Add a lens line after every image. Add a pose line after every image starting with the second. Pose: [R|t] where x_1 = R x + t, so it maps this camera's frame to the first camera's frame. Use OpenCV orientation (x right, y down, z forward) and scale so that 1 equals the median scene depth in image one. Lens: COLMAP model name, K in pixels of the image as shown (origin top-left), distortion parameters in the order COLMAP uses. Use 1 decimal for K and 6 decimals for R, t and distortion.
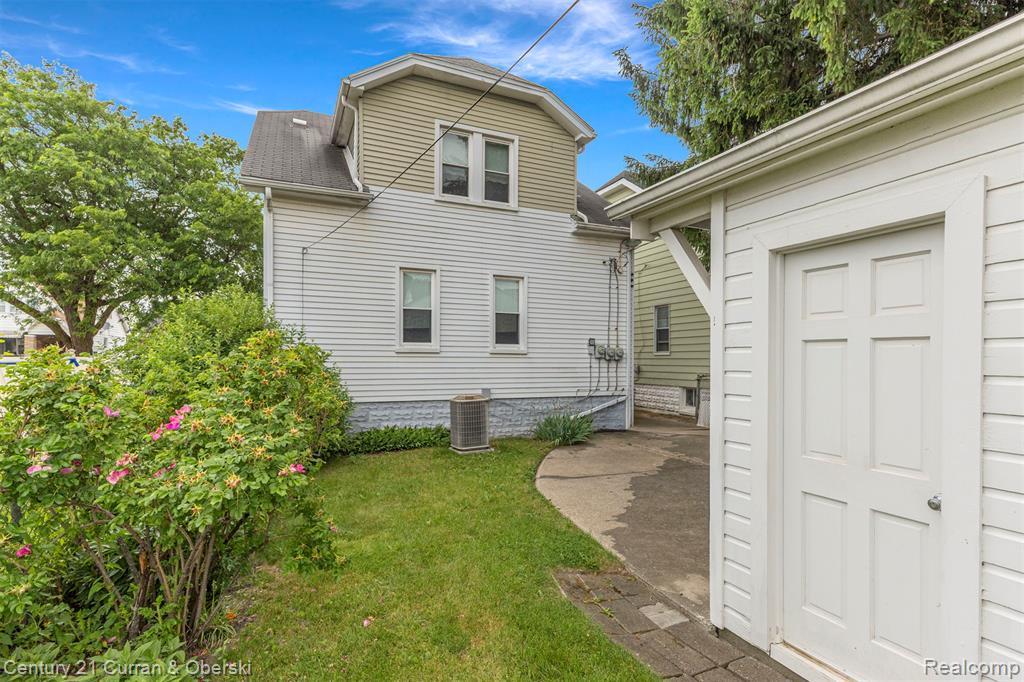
lens RADIAL K [[502.0, 0, 512.2], [0, 502.0, 359.7], [0, 0, 1]] dist [0.000297, 0.000038]
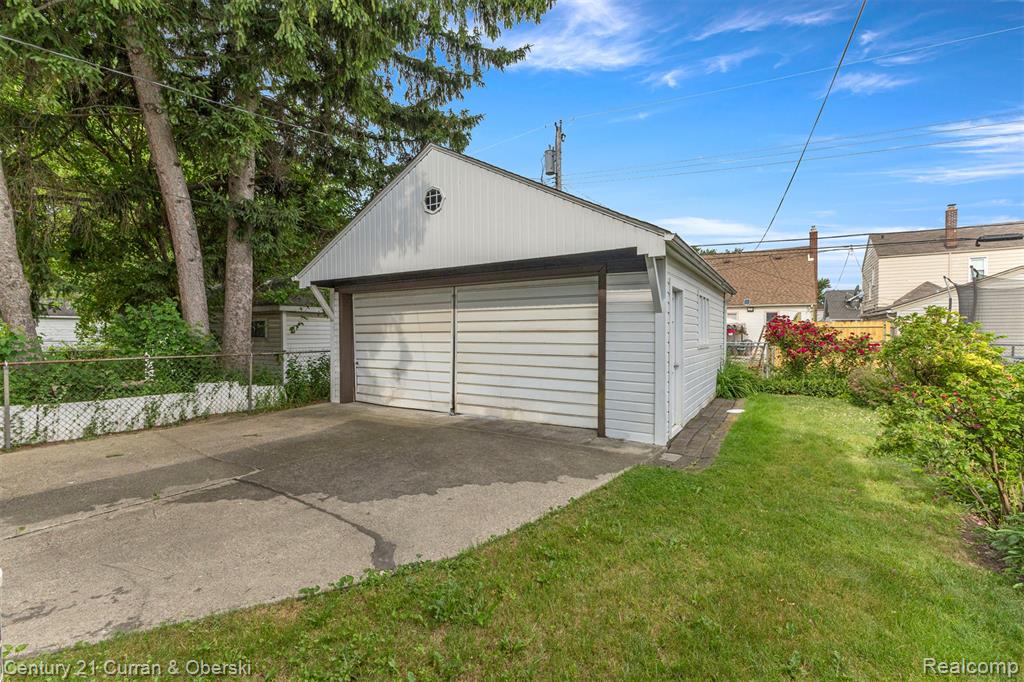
lens RADIAL K [[438.6, 0, 514.1], [0, 438.6, 341.1], [0, 0, 1]] dist [0.006860, -0.000150]
pose [[-0.566776, -0.019652, 0.823637, -0.426296], [-0.002841, 0.999756, 0.021899, 0.009991], [-0.823867, 0.010072, -0.566694, 1.381211]]
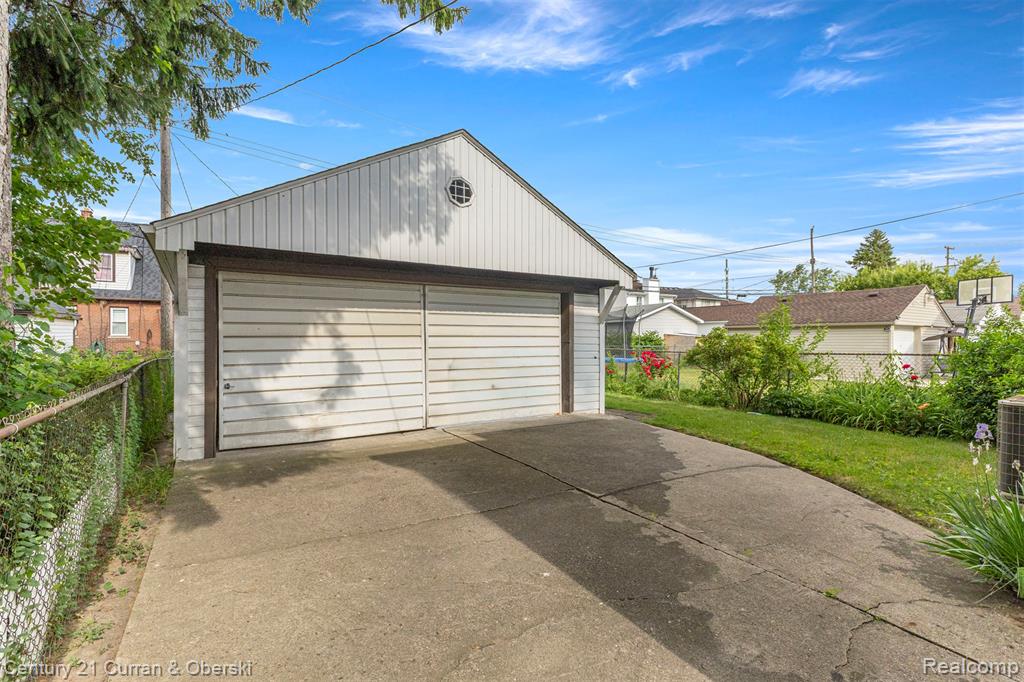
lens RADIAL K [[478.4, 0, 512.0], [0, 478.4, 341.0], [0, 0, 1]] dist [0.000492, 0.000164]
pose [[-0.986364, -0.003638, -0.164539, 0.790954], [-0.002826, 0.999983, -0.005170, 0.031382], [0.164555, -0.004635, -0.986357, 2.096287]]
